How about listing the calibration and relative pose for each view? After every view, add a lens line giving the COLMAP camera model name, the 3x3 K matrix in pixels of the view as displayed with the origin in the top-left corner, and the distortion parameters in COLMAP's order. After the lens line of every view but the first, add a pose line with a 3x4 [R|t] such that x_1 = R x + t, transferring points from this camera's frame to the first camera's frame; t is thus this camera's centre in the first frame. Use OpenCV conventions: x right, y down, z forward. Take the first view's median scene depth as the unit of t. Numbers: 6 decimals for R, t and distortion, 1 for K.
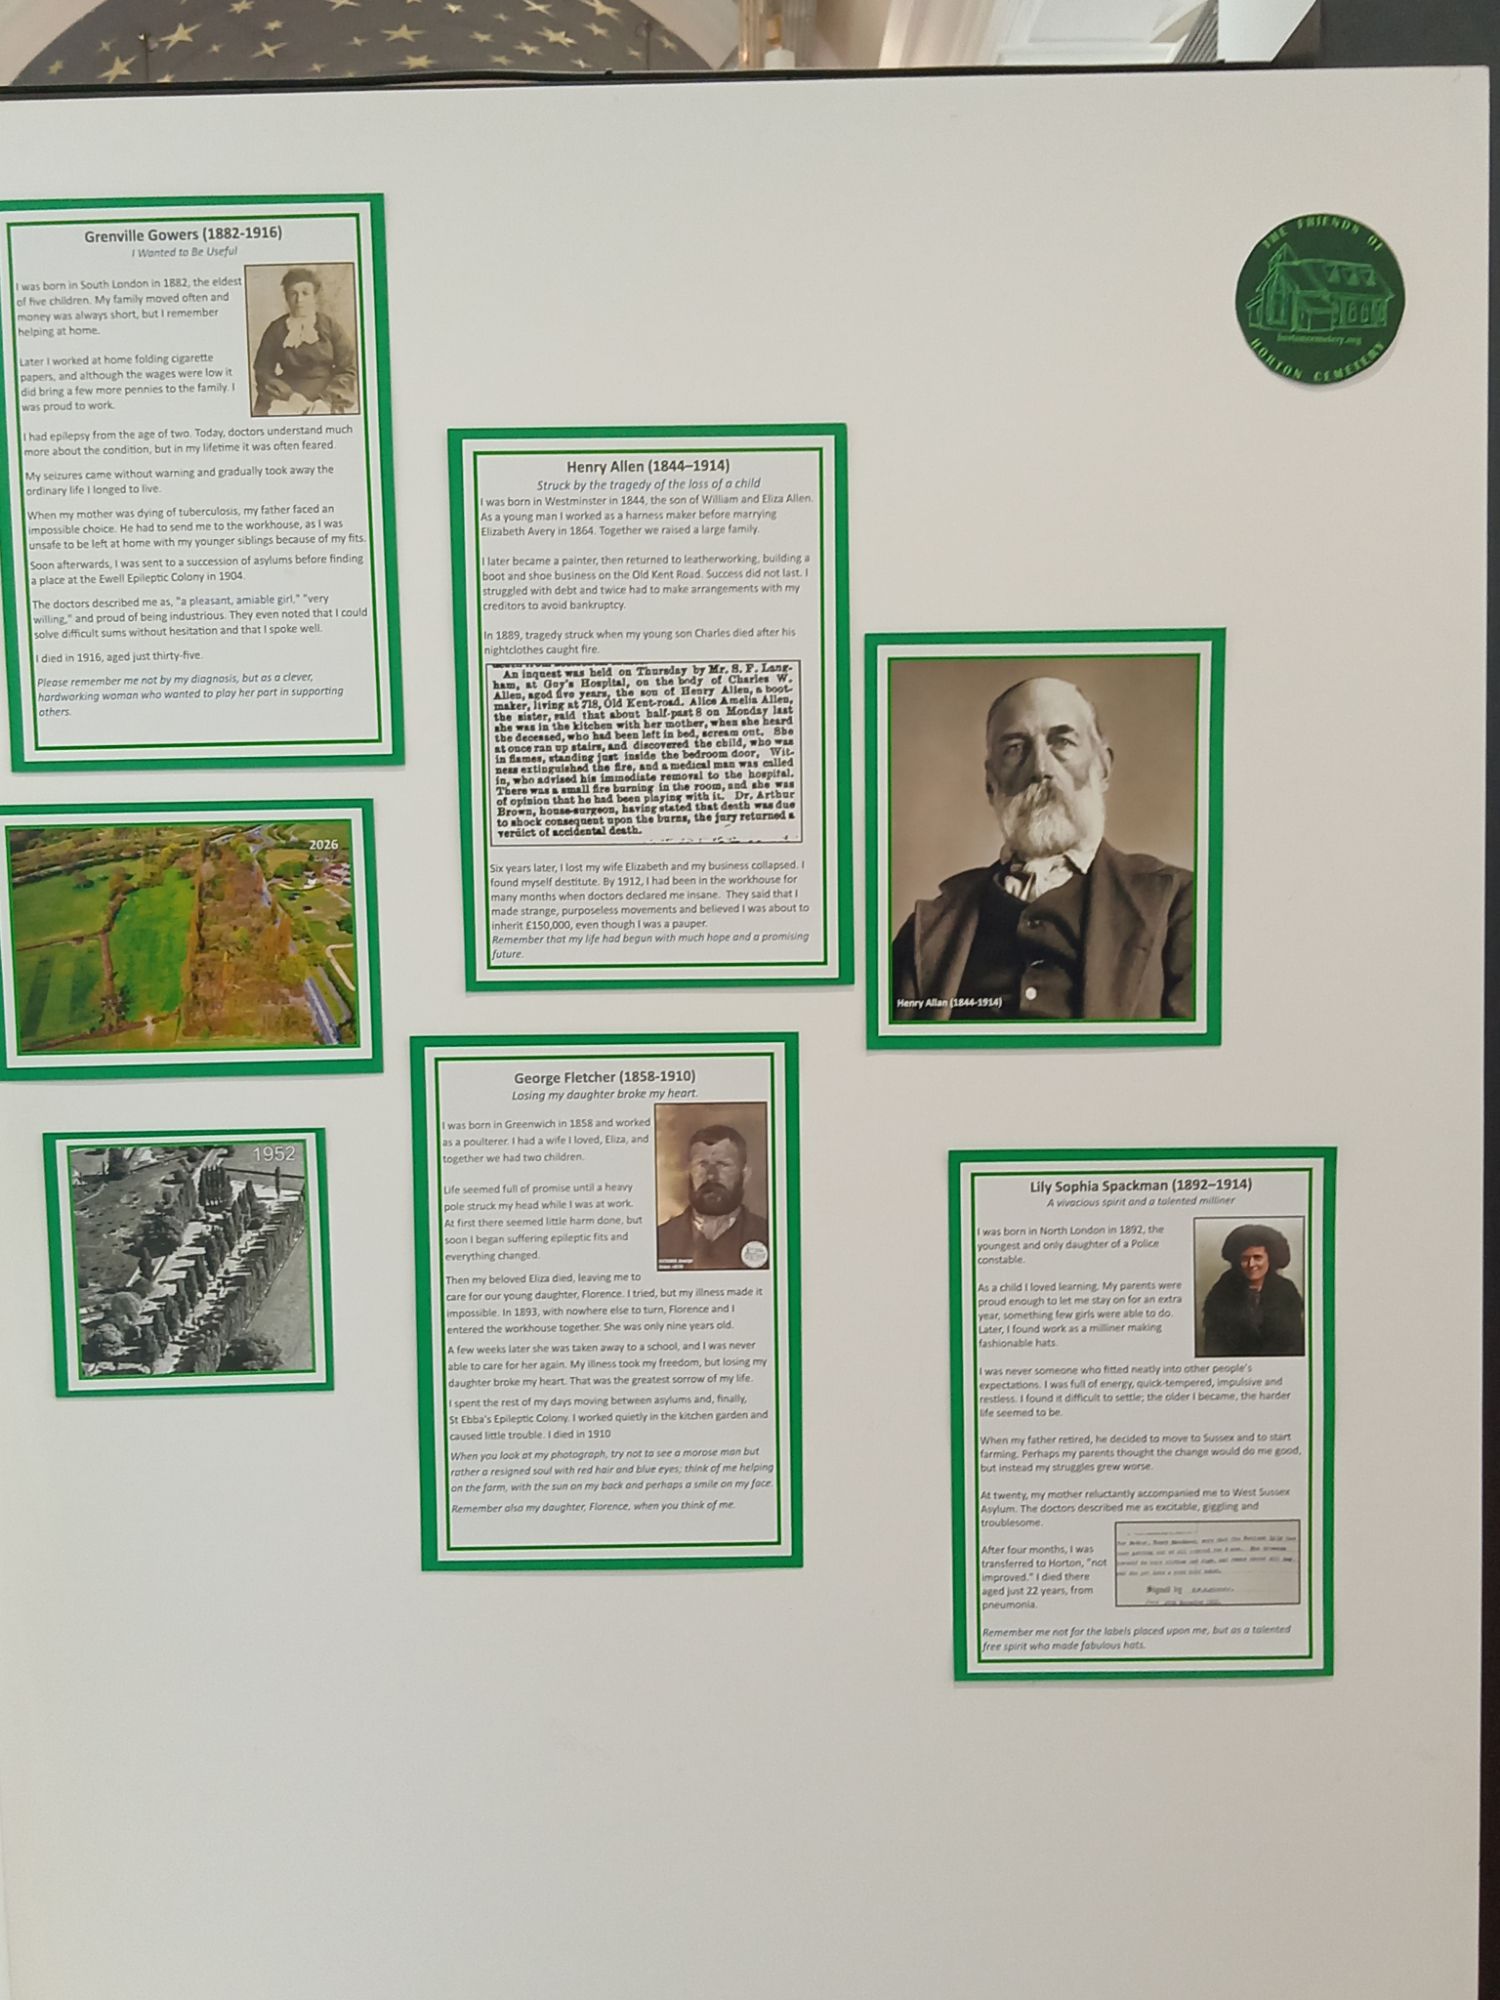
lens RADIAL K [[2144.1, 0, 750.4], [0, 2144.1, 1004.4], [0, 0, 1]] dist [0.056448, 0.000000]
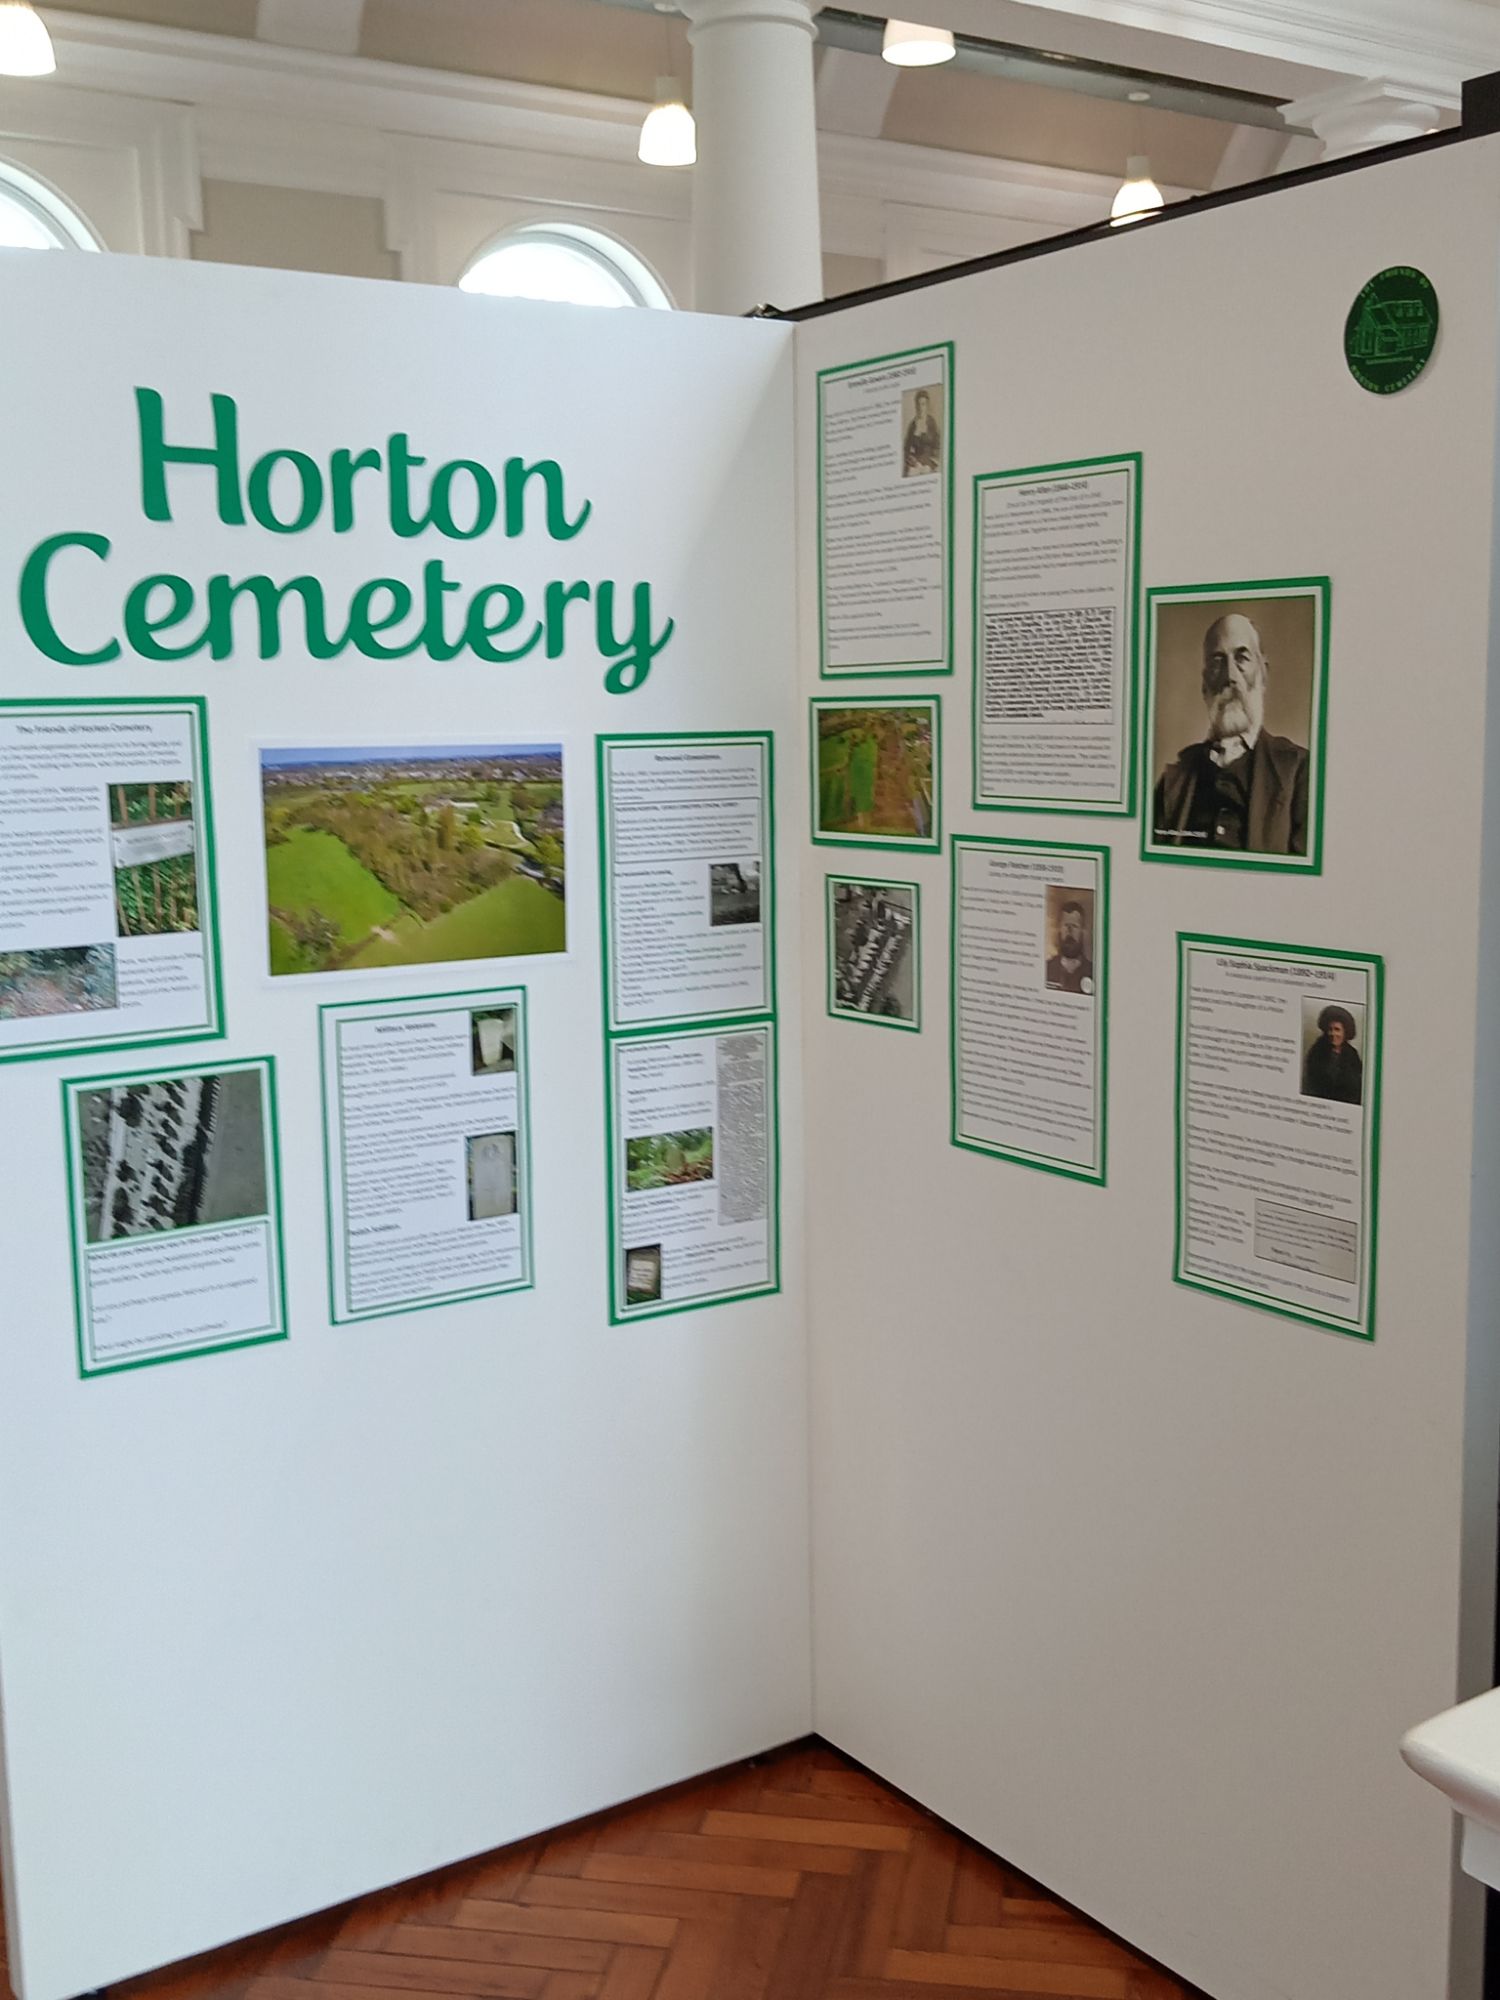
lens RADIAL K [[2144.1, 0, 751.9], [0, 2144.1, 998.5], [0, 0, 1]] dist [0.056448, 0.000000]
pose [[0.560756, 0.124450, -0.818575, 1.175473], [-0.063718, 0.992194, 0.107196, -0.028256], [0.825526, -0.007953, 0.564308, -0.101858]]
